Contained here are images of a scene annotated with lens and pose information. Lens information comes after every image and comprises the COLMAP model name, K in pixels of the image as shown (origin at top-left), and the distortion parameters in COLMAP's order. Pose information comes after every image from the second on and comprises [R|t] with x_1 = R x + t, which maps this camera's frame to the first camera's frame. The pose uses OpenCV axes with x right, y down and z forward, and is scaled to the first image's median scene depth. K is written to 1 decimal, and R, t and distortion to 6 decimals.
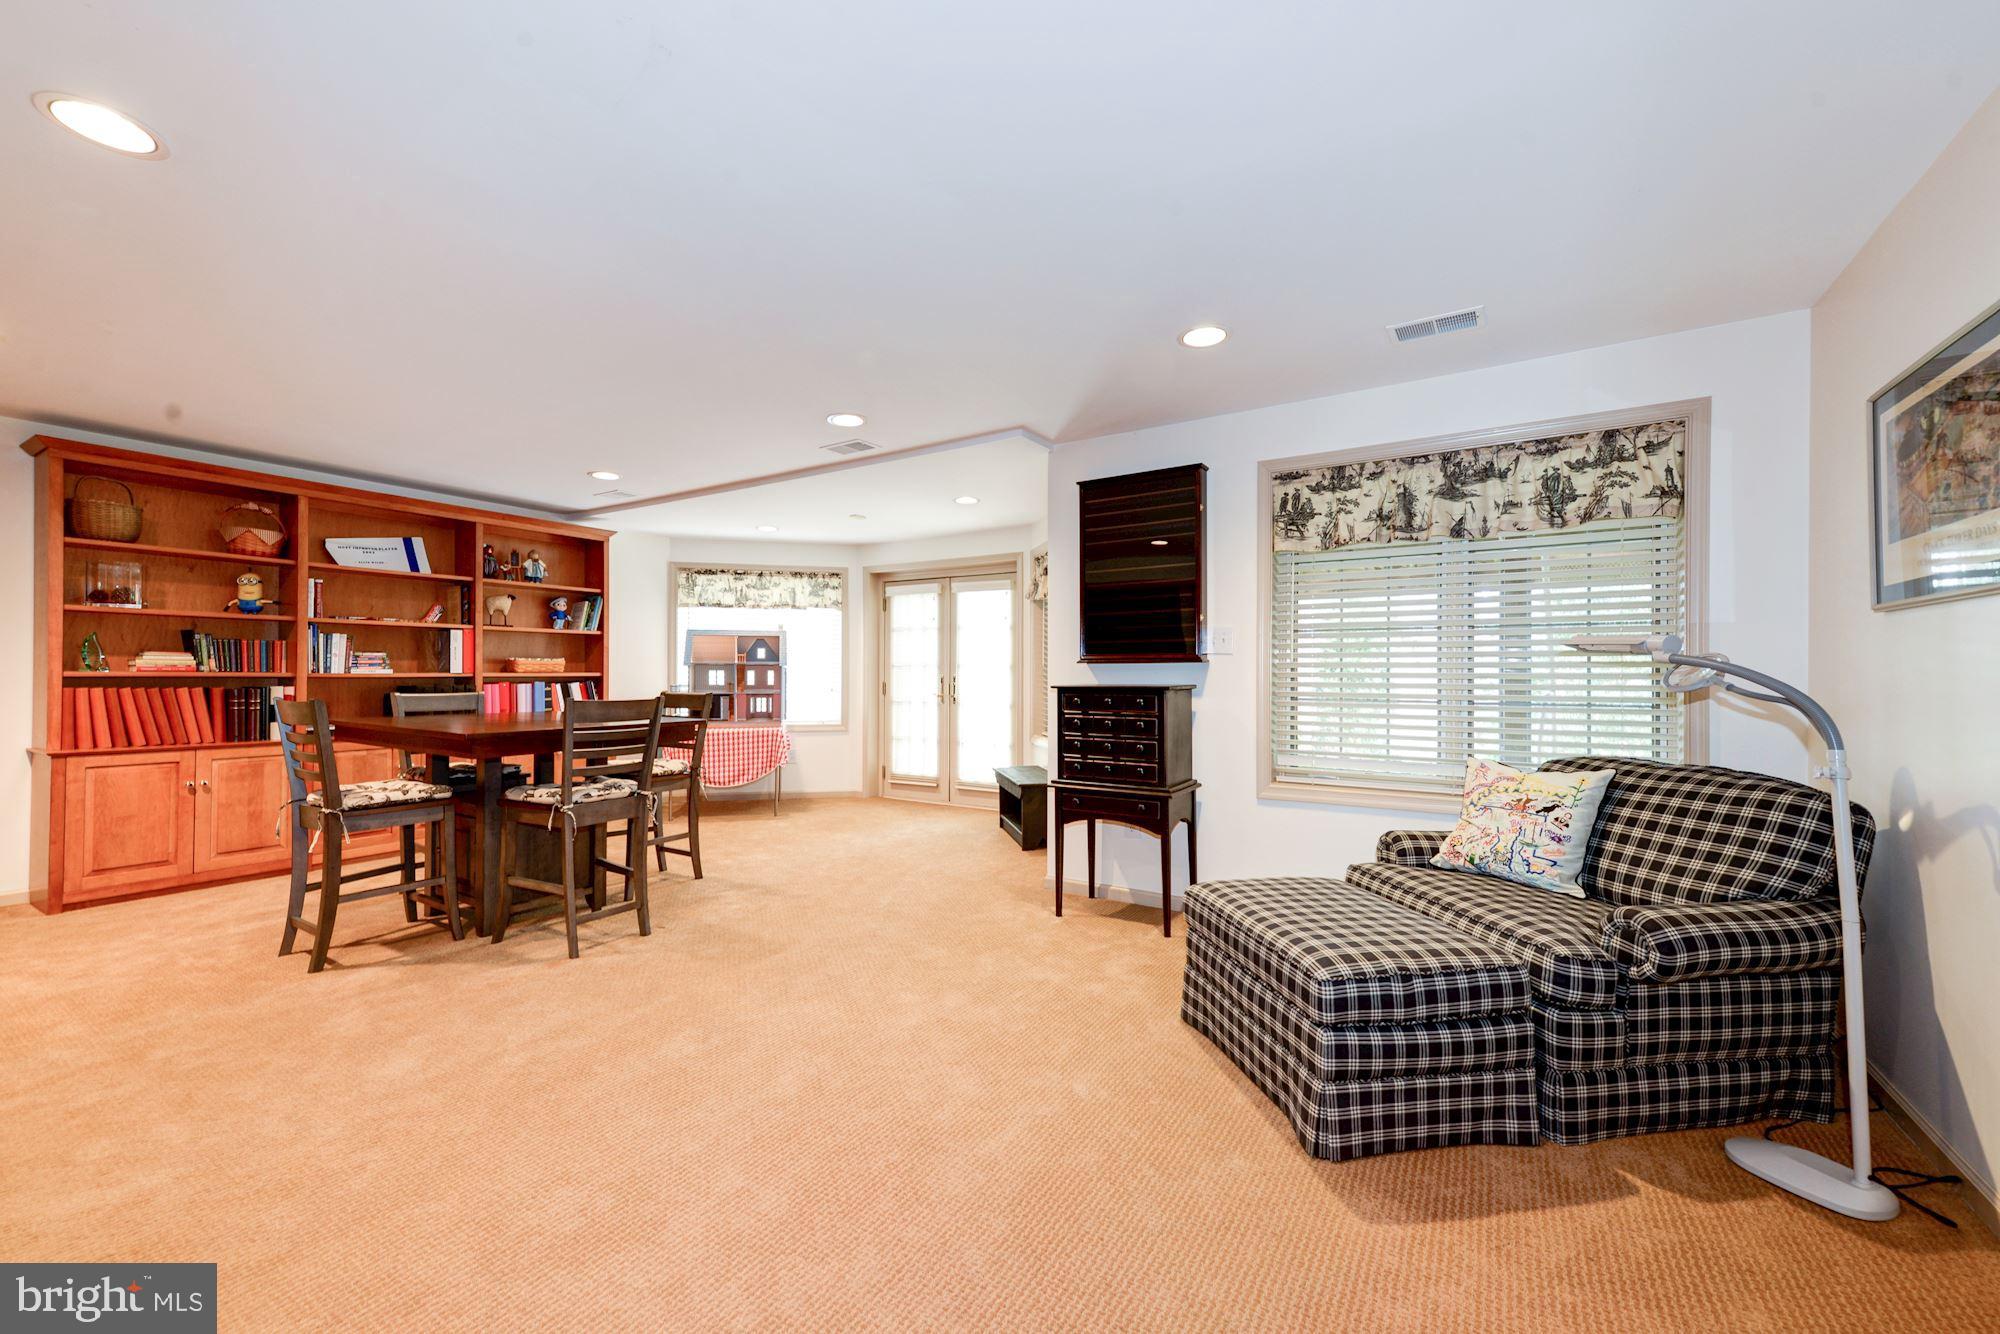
lens RADIAL K [[795.0, 0, 1000.0], [0, 795.0, 669.5], [0, 0, 1]] dist [0.000821, 0.000046]
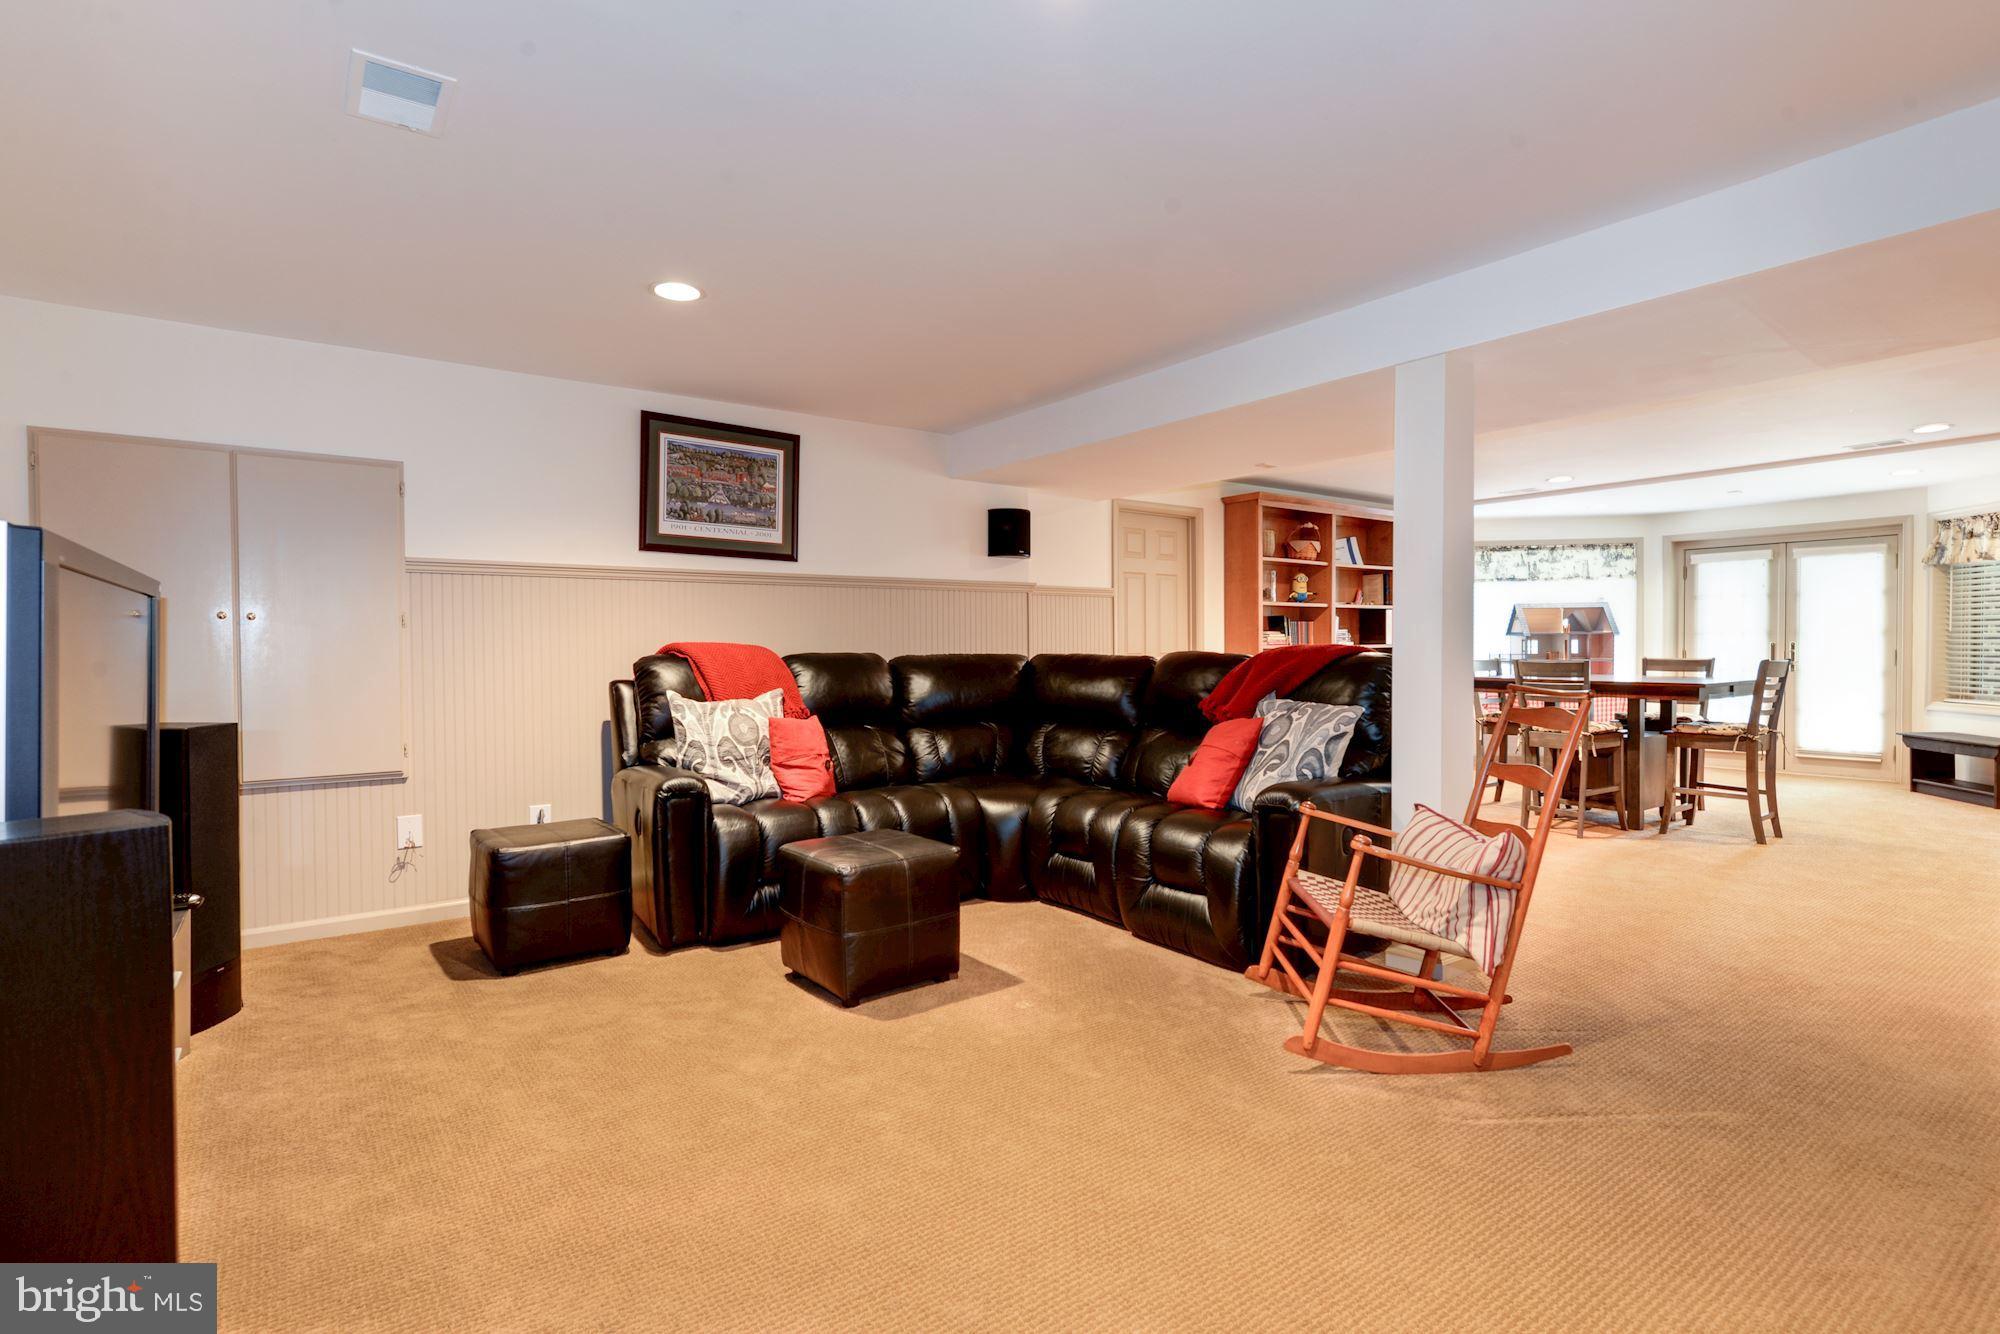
lens RADIAL K [[971.1, 0, 999.5], [0, 971.1, 661.9], [0, 0, 1]] dist [0.001058, 0.000164]
pose [[0.924241, -0.002159, -0.381804, -0.496127], [0.012155, 0.999644, 0.023770, -0.008460], [0.381616, -0.026611, 0.923938, -0.486352]]
